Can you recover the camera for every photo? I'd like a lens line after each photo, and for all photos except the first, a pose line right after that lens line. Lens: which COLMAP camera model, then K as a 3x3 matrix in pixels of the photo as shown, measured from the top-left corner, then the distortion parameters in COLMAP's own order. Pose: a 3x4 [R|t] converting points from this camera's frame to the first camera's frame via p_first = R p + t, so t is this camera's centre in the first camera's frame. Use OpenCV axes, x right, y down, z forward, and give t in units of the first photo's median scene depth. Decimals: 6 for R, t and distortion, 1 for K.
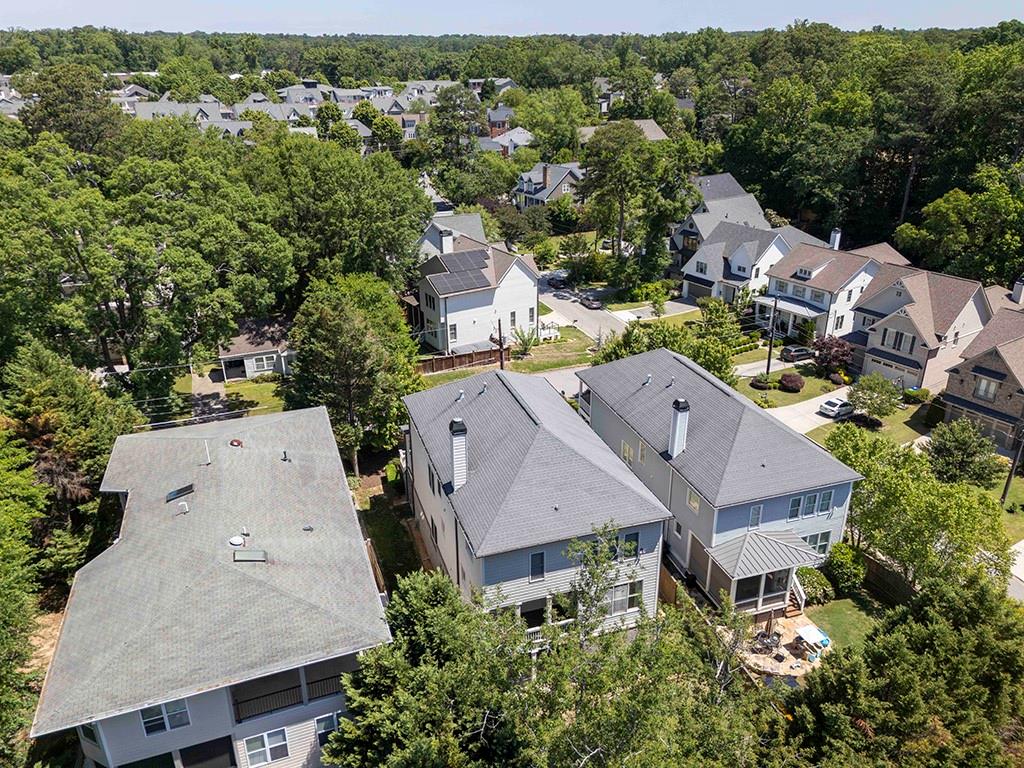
lens RADIAL K [[750.6, 0, 512.0], [0, 750.6, 384.0], [0, 0, 1]] dist [0.078674, -0.056087]
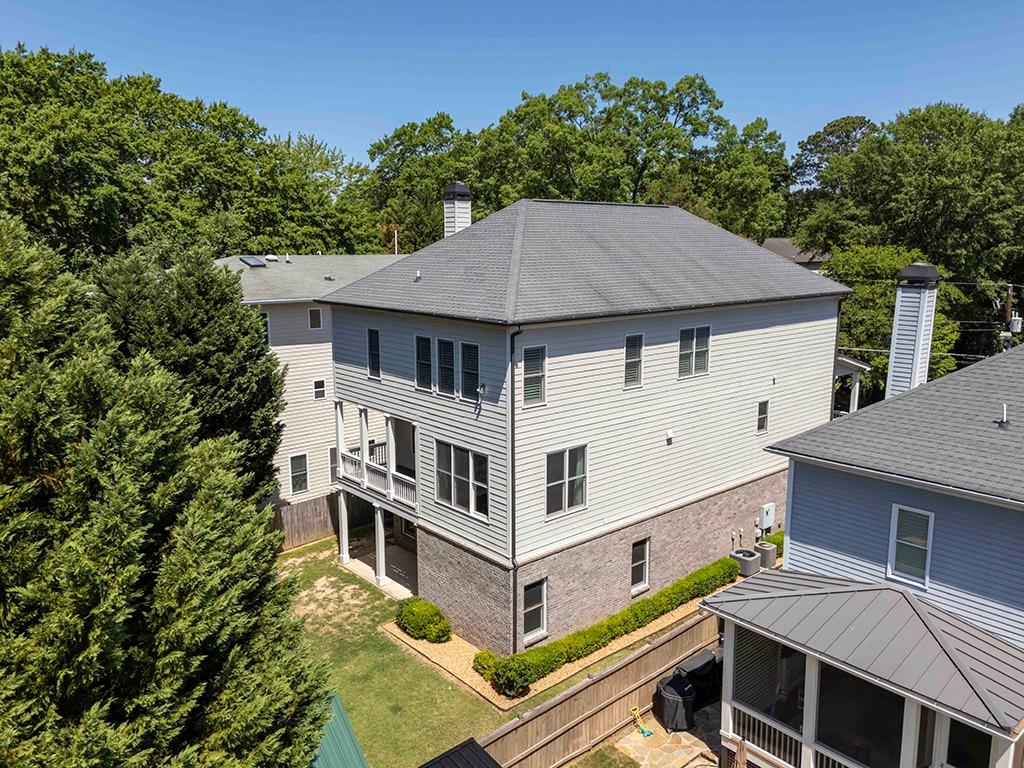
lens RADIAL K [[750.6, 0, 512.0], [0, 750.6, 384.0], [0, 0, 1]] dist [0.078674, -0.056087]
pose [[0.381646, 0.166456, -0.909197, 0.291928], [-0.374755, 0.927041, 0.012415, 0.089107], [0.844929, 0.335988, 0.416181, 0.349236]]
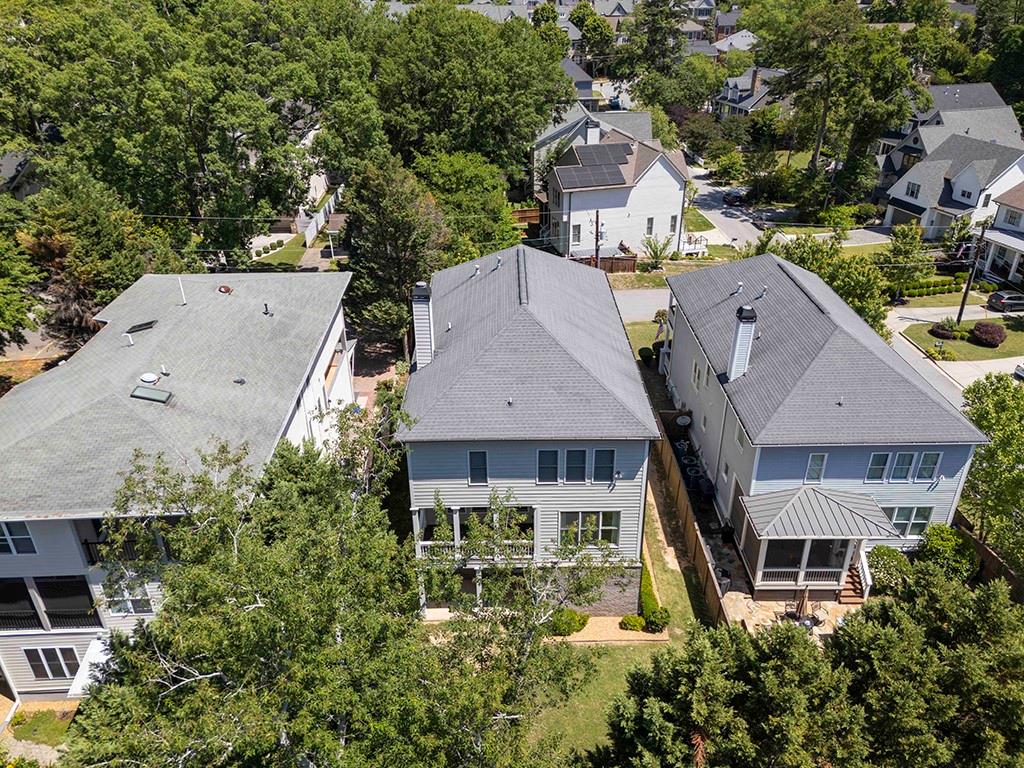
lens RADIAL K [[750.6, 0, 512.0], [0, 750.6, 384.0], [0, 0, 1]] dist [0.078674, -0.056087]
pose [[0.952326, 0.144619, -0.268627, 0.115962], [-0.121491, 0.987451, 0.100900, 0.026976], [0.279848, -0.063454, 0.957945, 0.097114]]
